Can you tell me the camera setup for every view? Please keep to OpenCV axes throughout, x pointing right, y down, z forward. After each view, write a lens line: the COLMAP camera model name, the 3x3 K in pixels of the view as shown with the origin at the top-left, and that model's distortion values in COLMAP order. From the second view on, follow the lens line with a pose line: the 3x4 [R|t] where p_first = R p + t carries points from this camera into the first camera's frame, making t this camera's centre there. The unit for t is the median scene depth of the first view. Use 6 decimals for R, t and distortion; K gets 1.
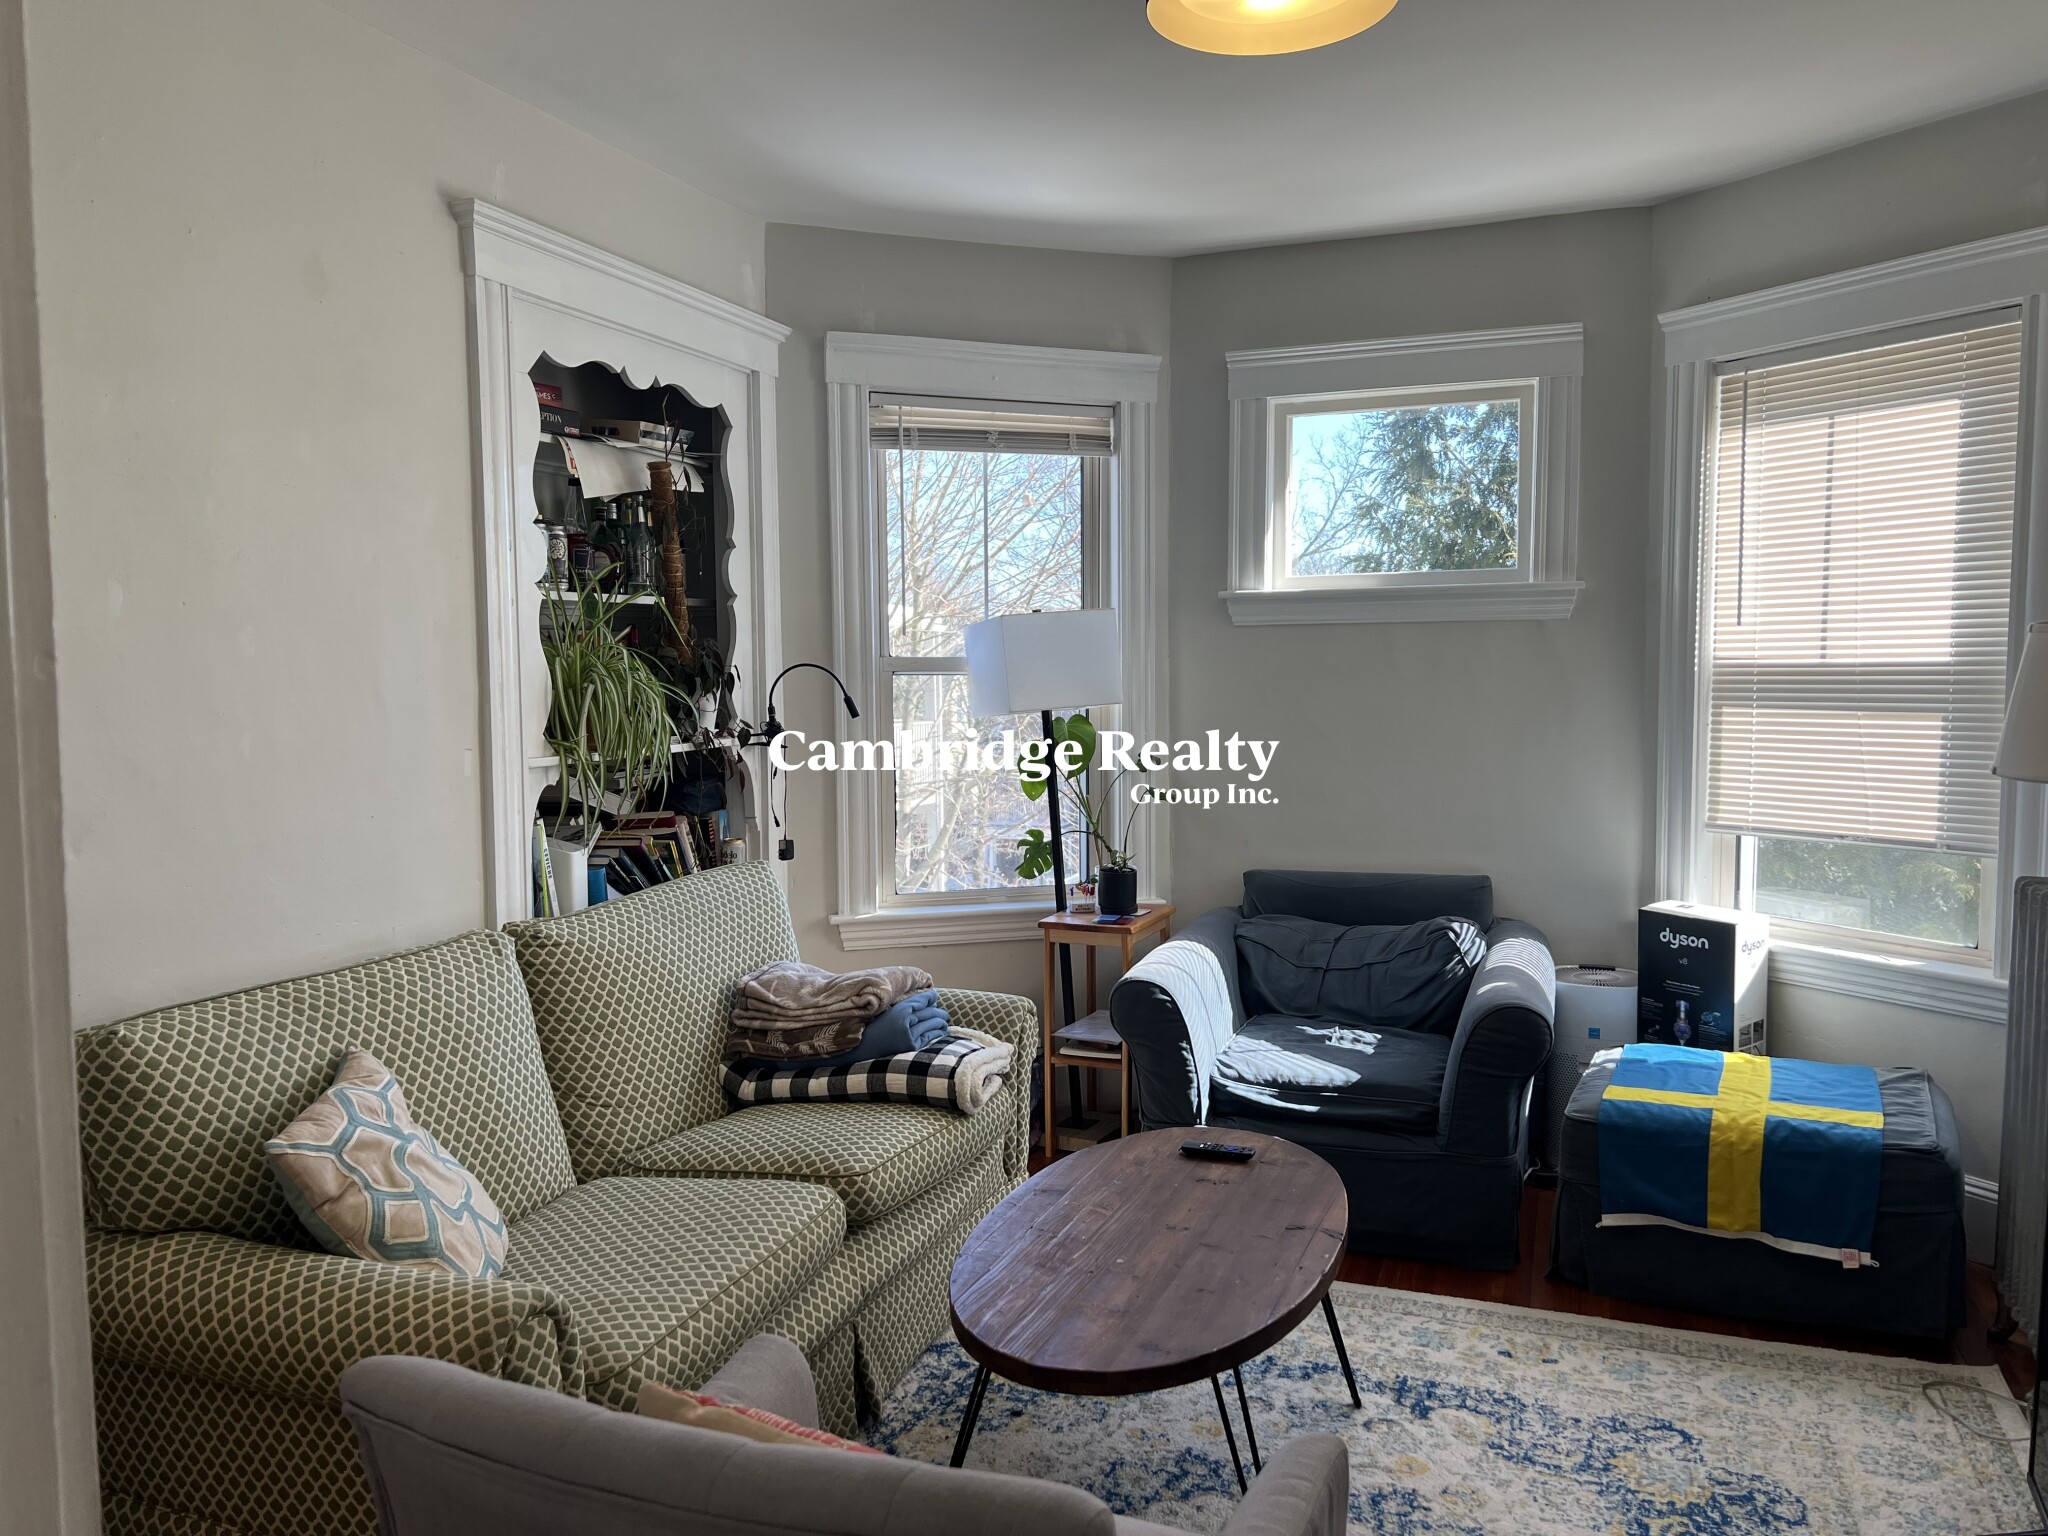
lens RADIAL K [[1516.1, 0, 1024.0], [0, 1516.1, 768.0], [0, 0, 1]] dist [0.035861, -0.037051]
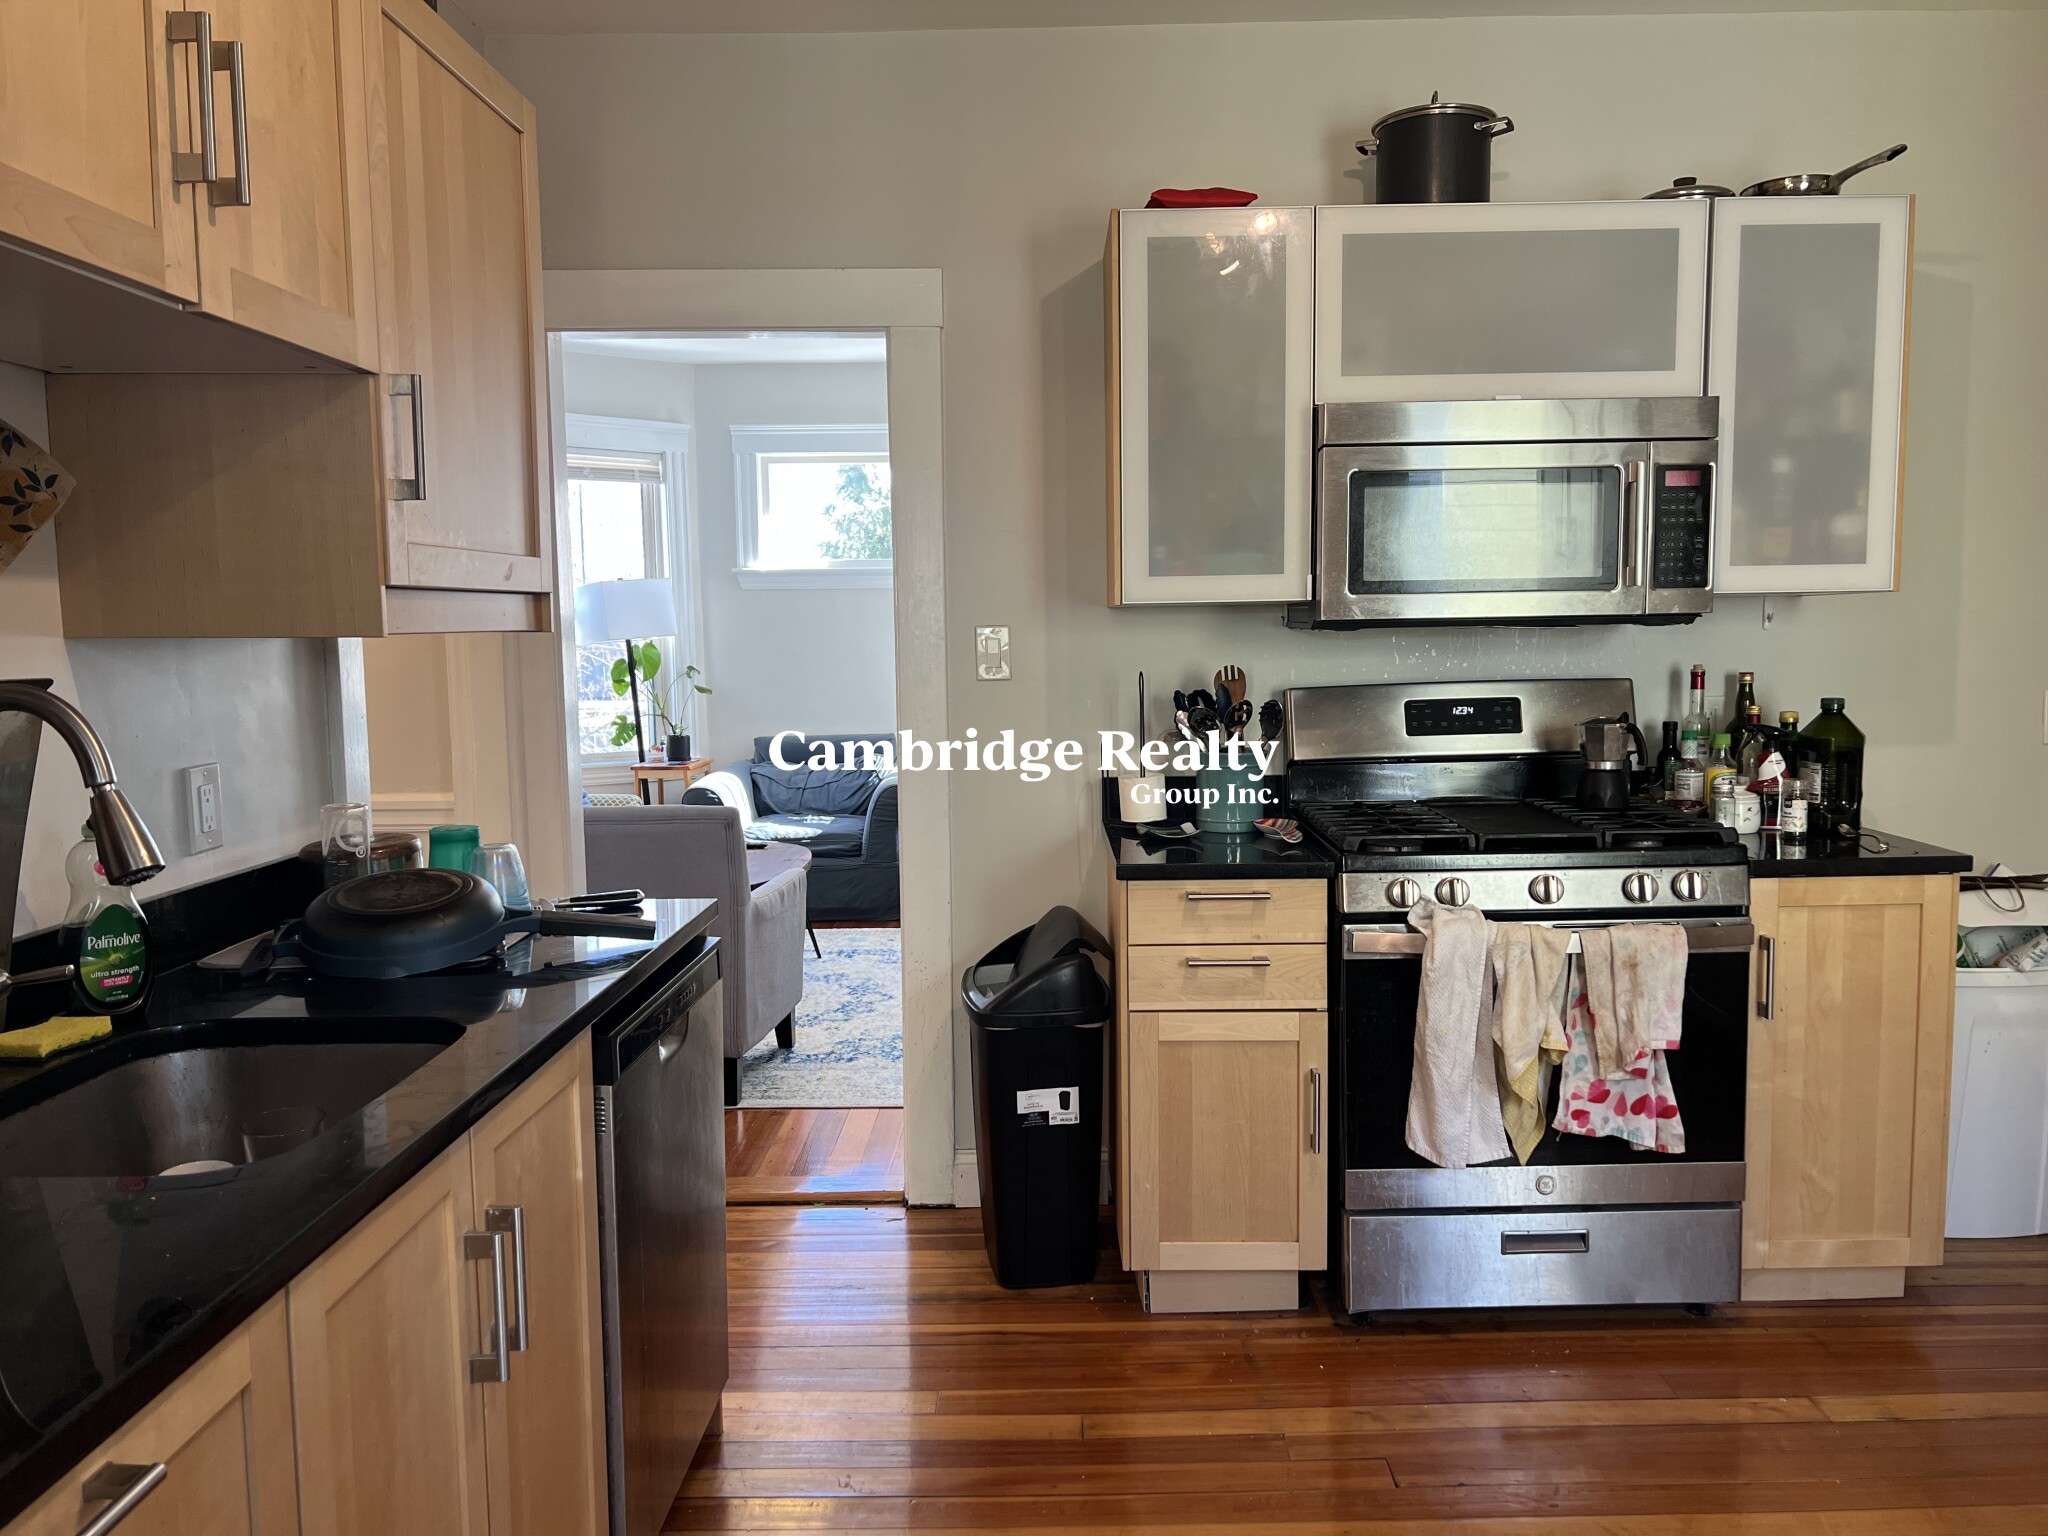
lens RADIAL K [[1516.1, 0, 1024.0], [0, 1516.1, 768.0], [0, 0, 1]] dist [0.035861, -0.037051]
pose [[0.945607, -0.040435, 0.322788, -0.115151], [0.034448, 0.999112, 0.024242, 0.073367], [-0.323482, -0.011804, 0.946161, -0.682713]]
